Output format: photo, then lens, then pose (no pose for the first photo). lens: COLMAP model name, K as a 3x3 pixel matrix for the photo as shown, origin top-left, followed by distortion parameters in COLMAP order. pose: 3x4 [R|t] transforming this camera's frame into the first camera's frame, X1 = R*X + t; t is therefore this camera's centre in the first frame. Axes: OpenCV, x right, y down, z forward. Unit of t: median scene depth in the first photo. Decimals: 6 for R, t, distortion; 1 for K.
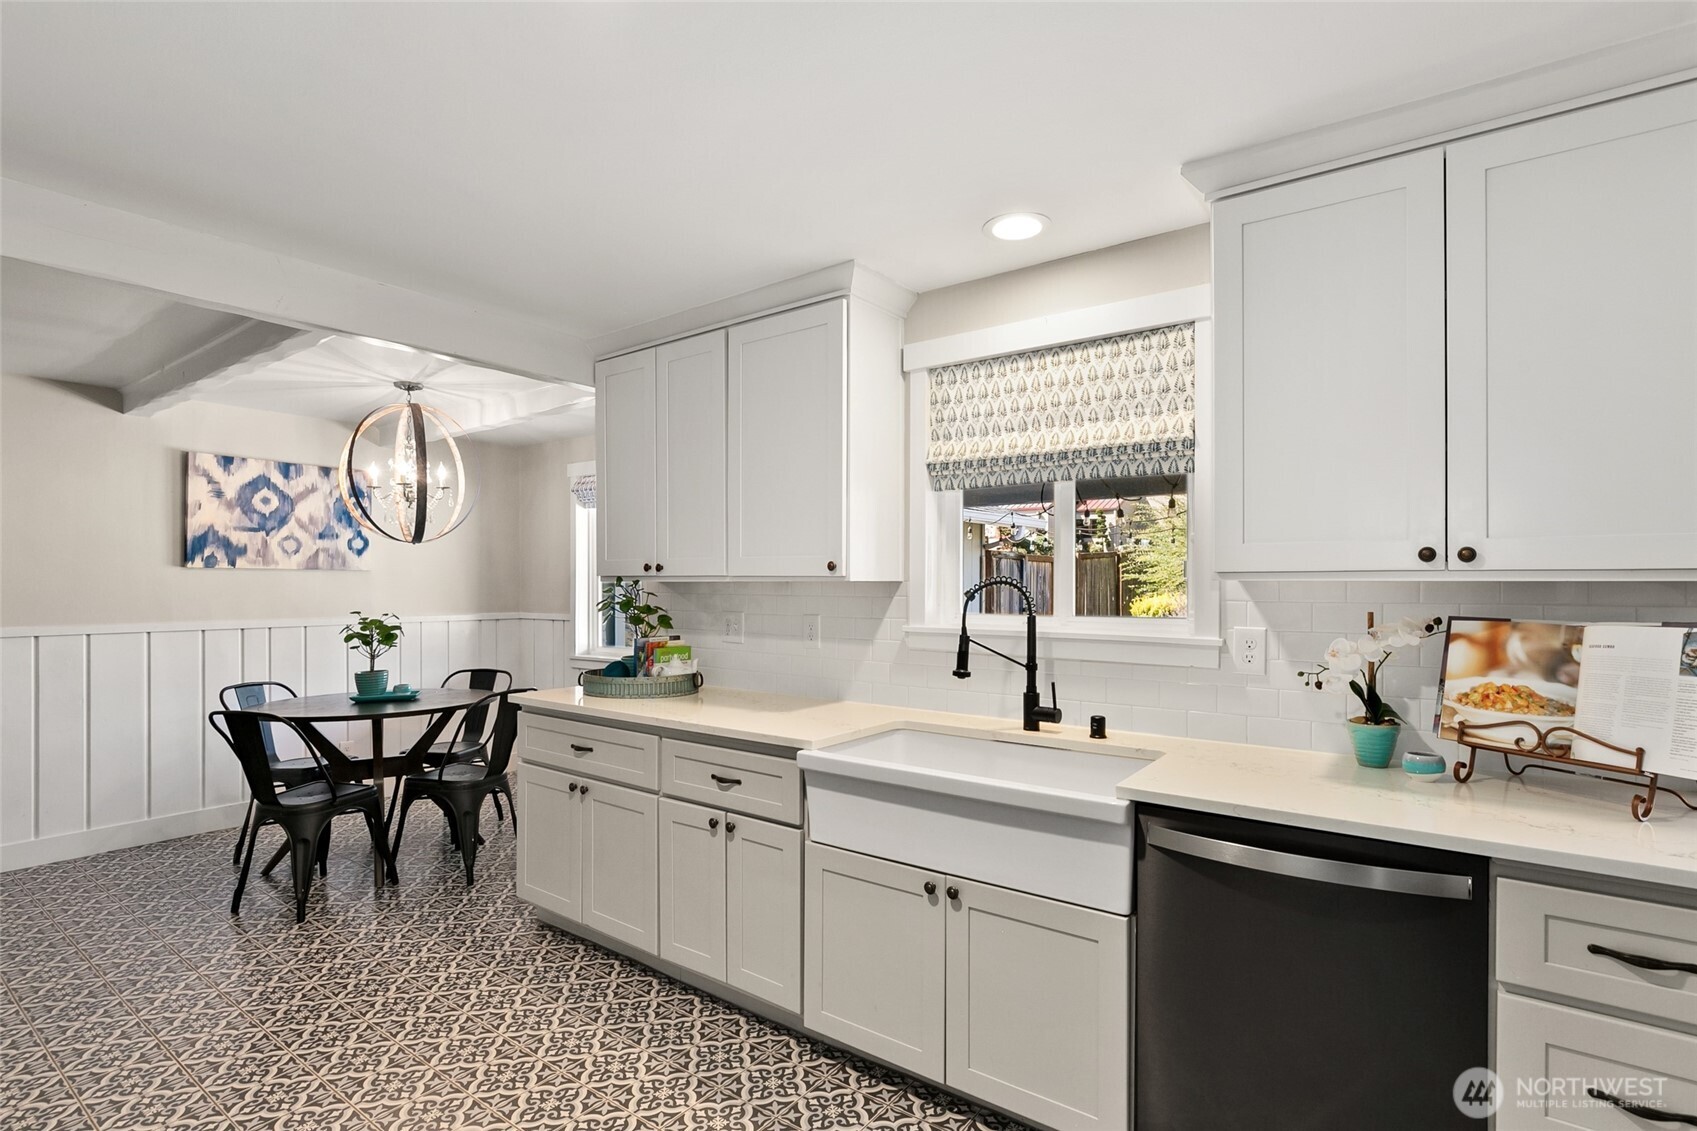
lens RADIAL K [[811.8, 0, 858.5], [0, 811.8, 581.2], [0, 0, 1]] dist [-0.008156, 0.000118]
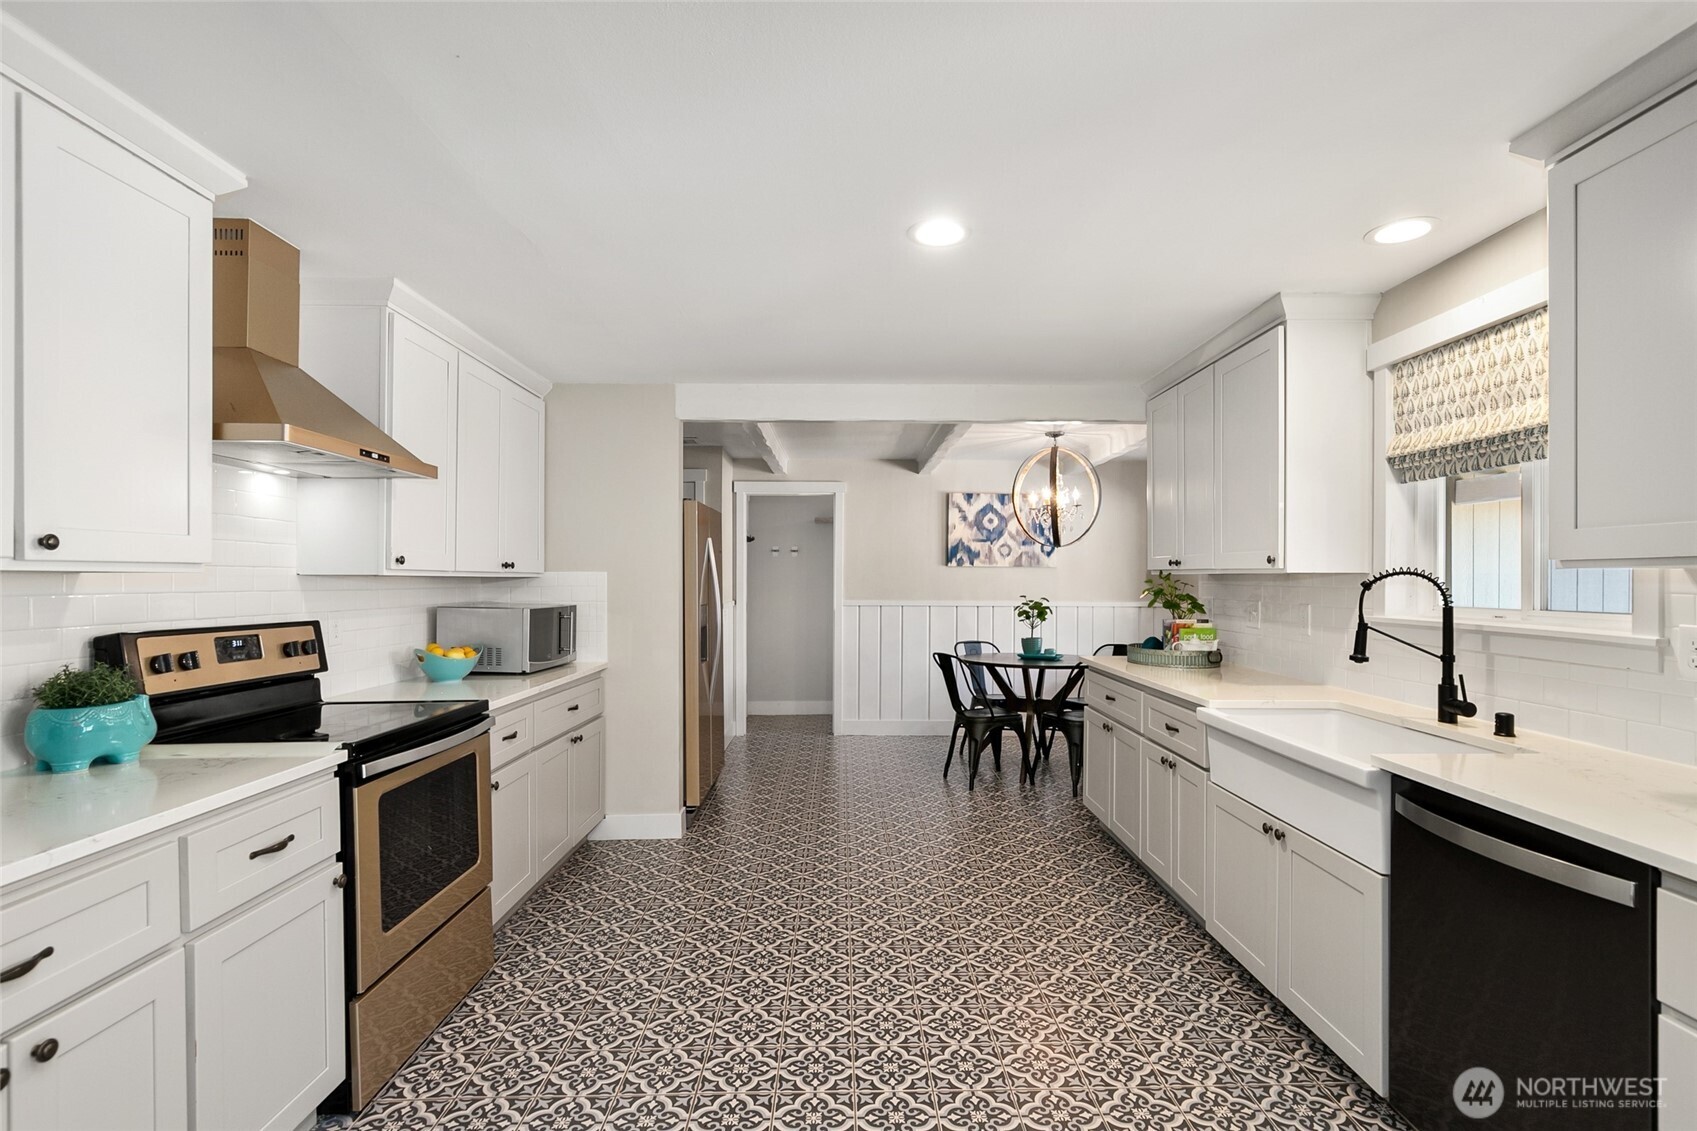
lens RADIAL K [[802.1, 0, 858.5], [0, 802.1, 570.4], [0, 0, 1]] dist [-0.009136, 0.000103]
pose [[0.602600, -0.004476, -0.798031, 0.486668], [-0.003208, 0.999963, -0.008032, 0.007333], [0.798037, 0.007400, 0.602563, -0.139340]]
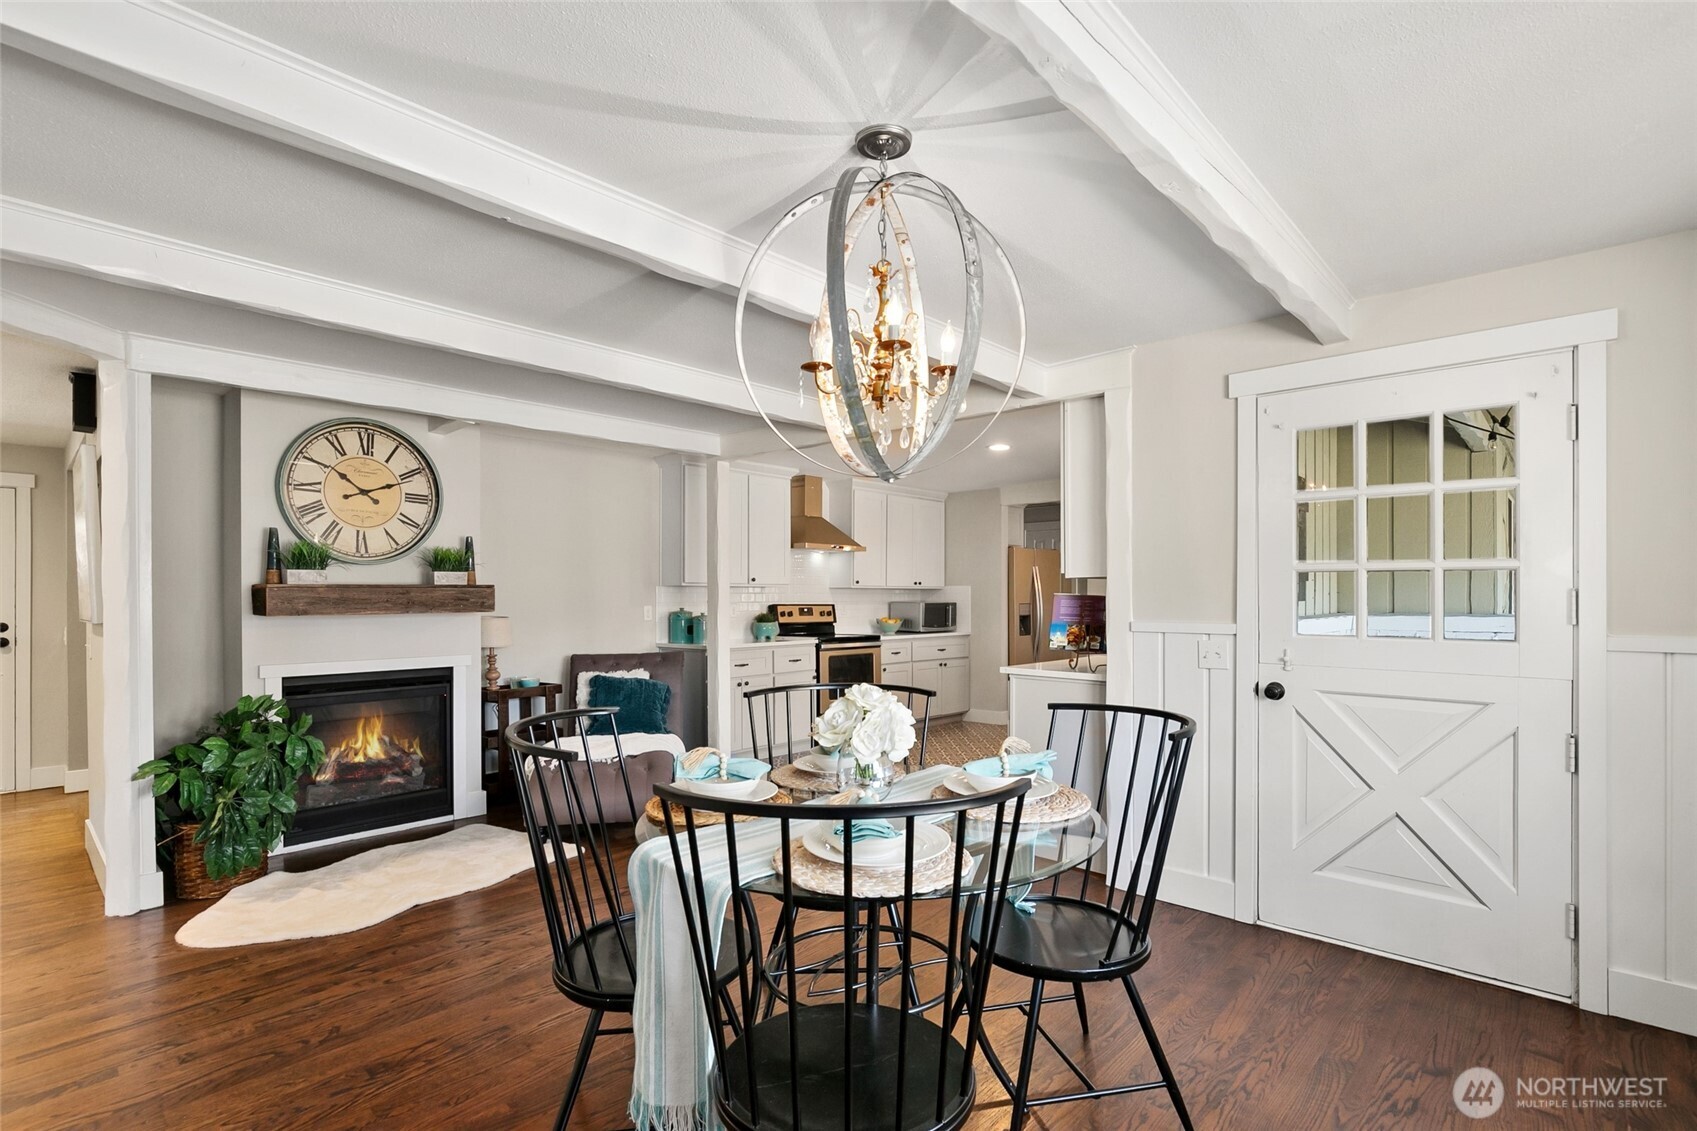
lens RADIAL K [[799.3, 0, 853.6], [0, 799.3, 586.2], [0, 0, 1]] dist [-0.018752, -0.000087]
pose [[-0.129785, -0.005861, -0.991525, 2.020267], [-0.001556, 0.999983, -0.005707, 0.017059], [0.991541, 0.000802, -0.129792, 0.350039]]
